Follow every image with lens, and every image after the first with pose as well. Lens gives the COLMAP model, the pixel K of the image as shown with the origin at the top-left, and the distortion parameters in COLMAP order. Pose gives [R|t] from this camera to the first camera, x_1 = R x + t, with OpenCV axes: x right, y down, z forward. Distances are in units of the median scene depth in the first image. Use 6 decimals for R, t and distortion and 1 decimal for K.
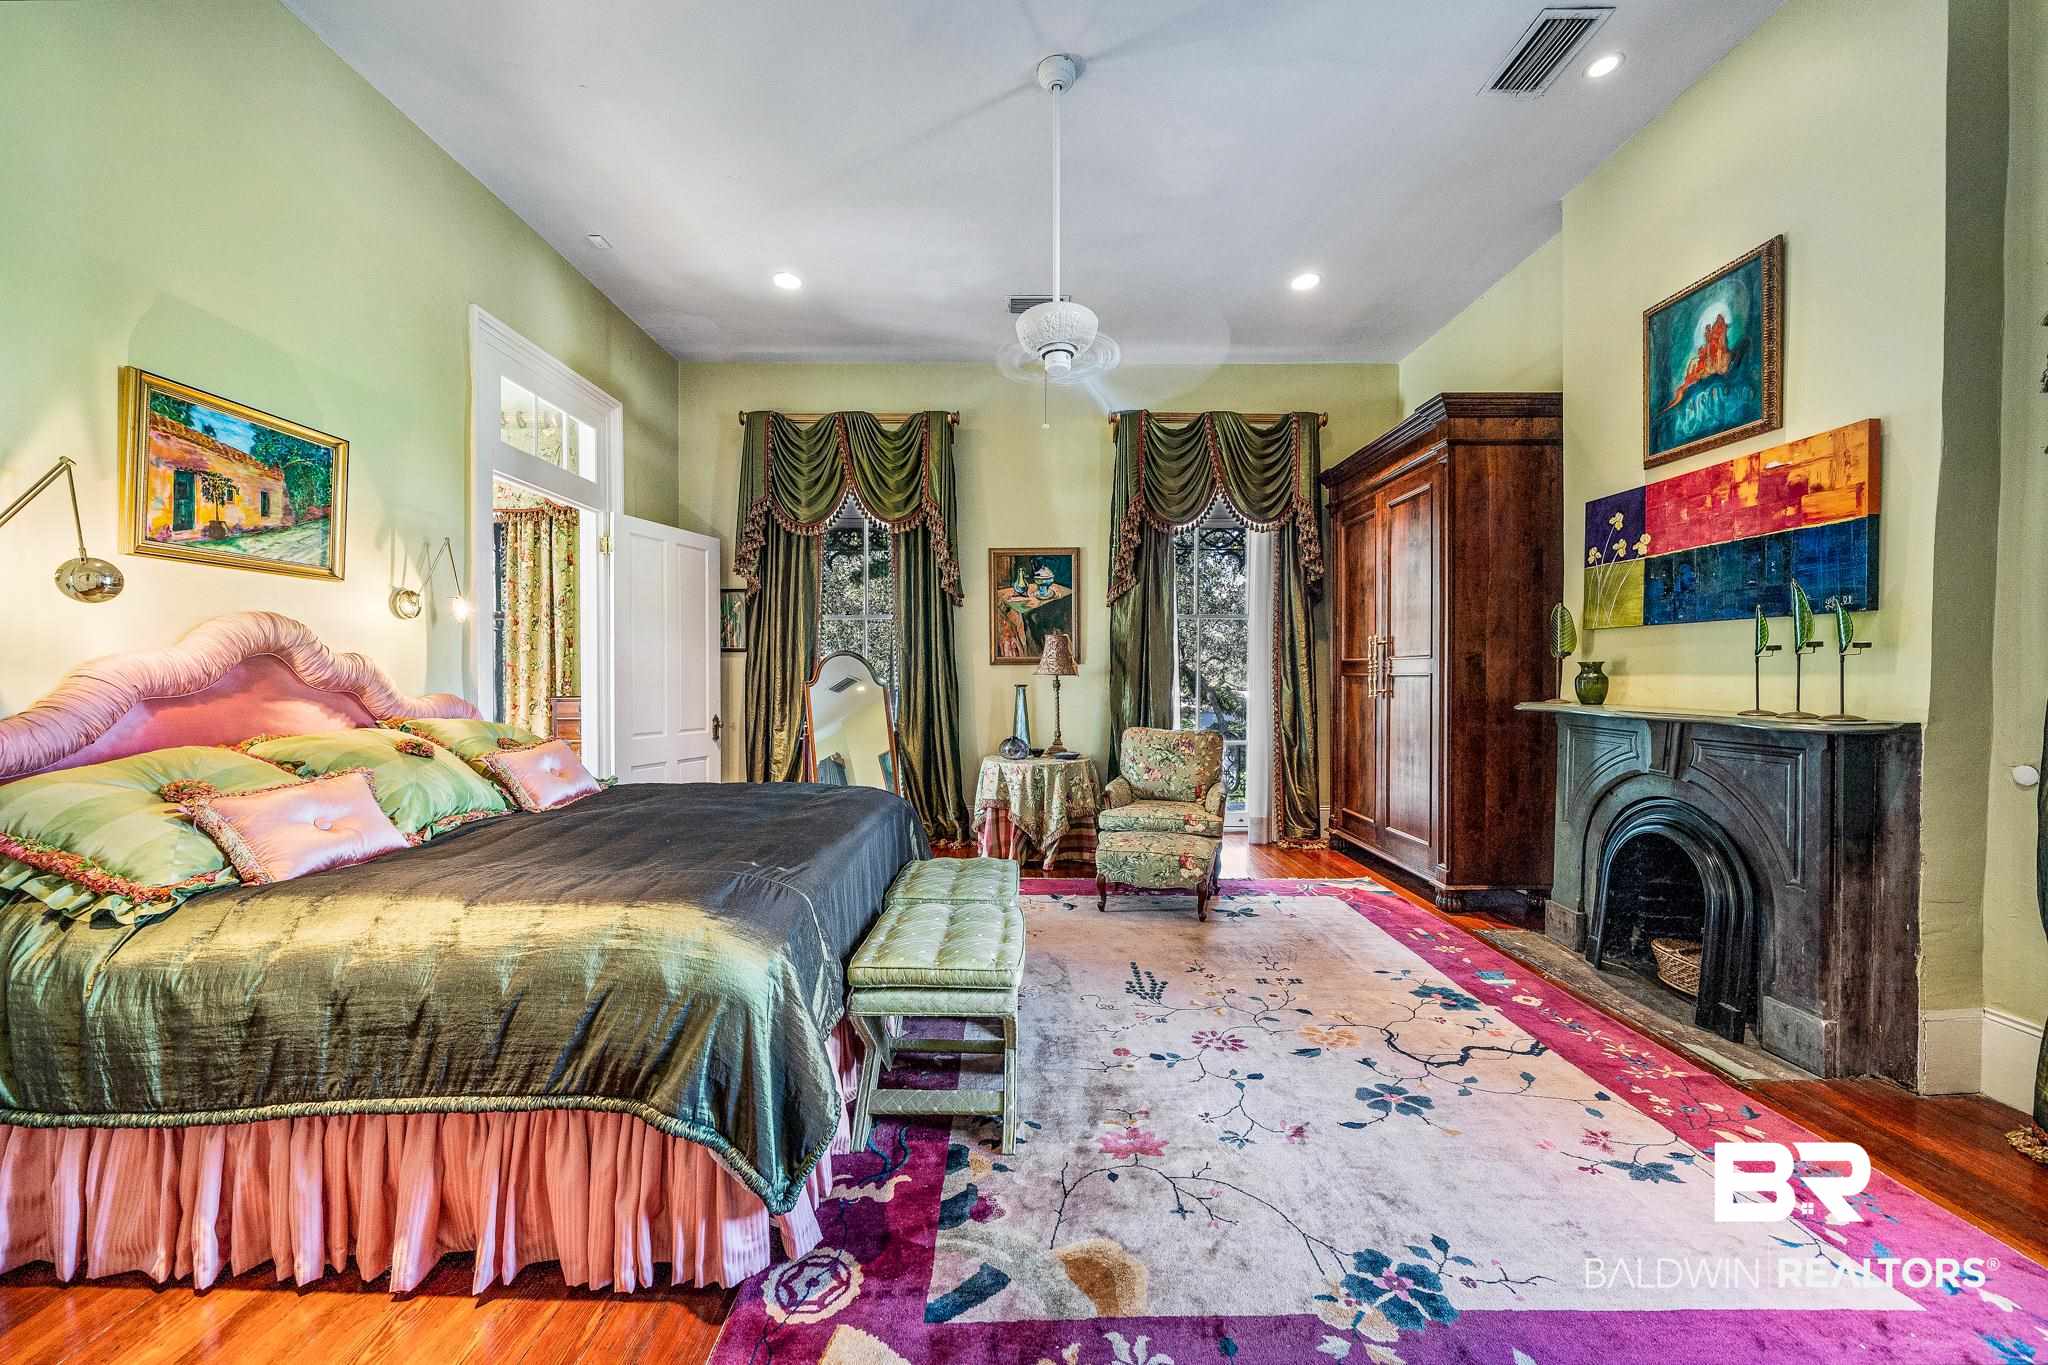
lens RADIAL K [[745.7, 0, 1023.7], [0, 745.7, 676.5], [0, 0, 1]] dist [-0.009961, 0.000031]
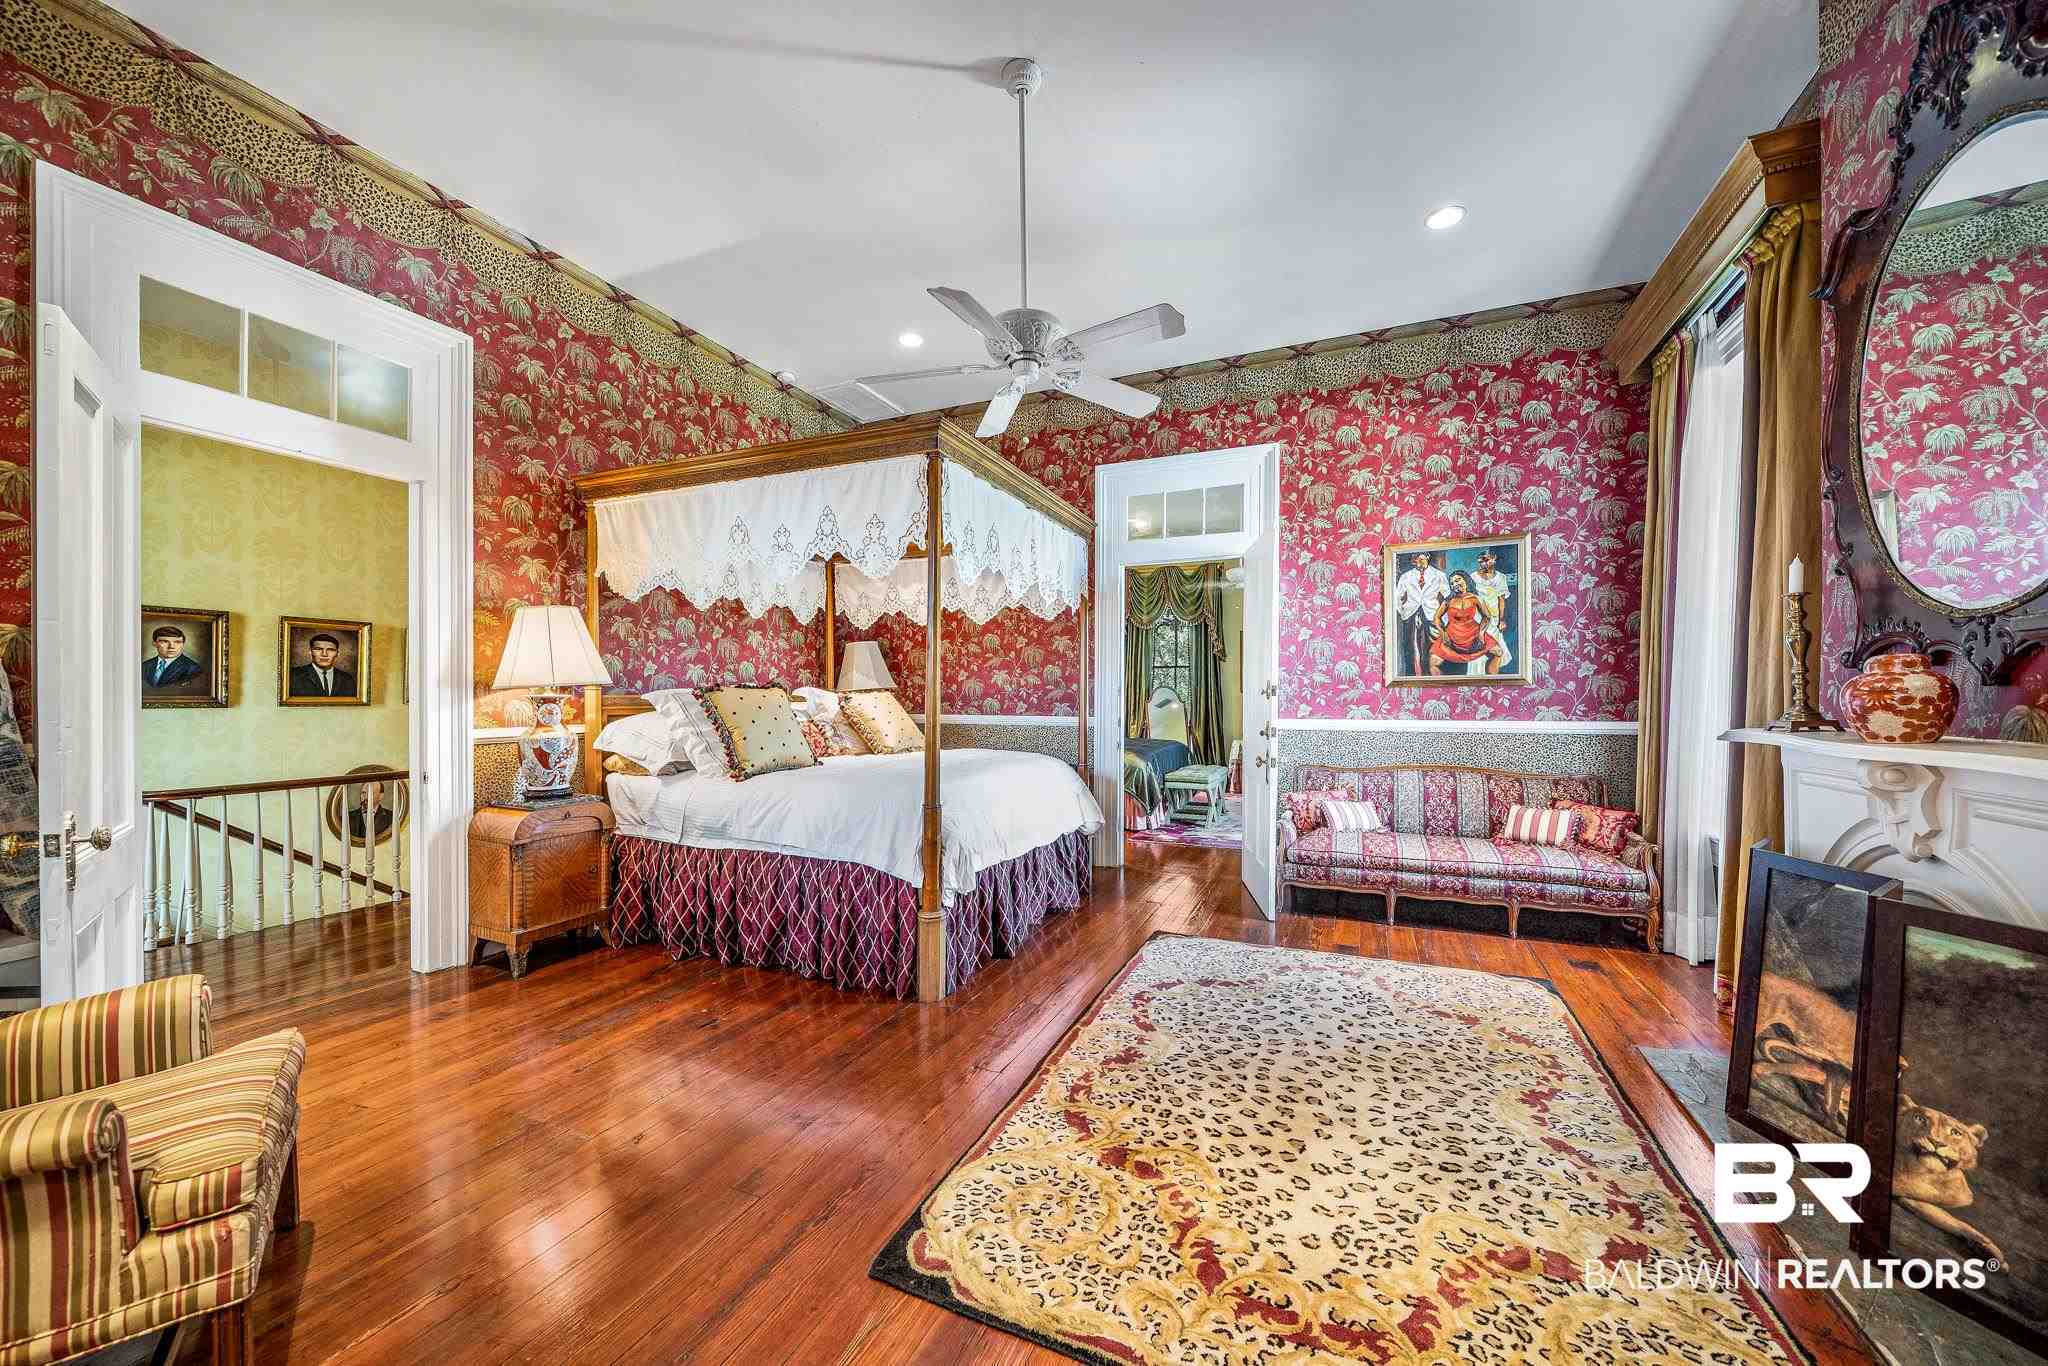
lens RADIAL K [[745.7, 0, 1026.8], [0, 745.7, 698.9], [0, 0, 1]] dist [-0.009961, 0.000031]
pose [[0.913580, 0.009986, -0.406535, 0.234048], [-0.009329, 0.999950, 0.003598, -0.002957], [0.406551, 0.000506, 0.913628, -0.970771]]
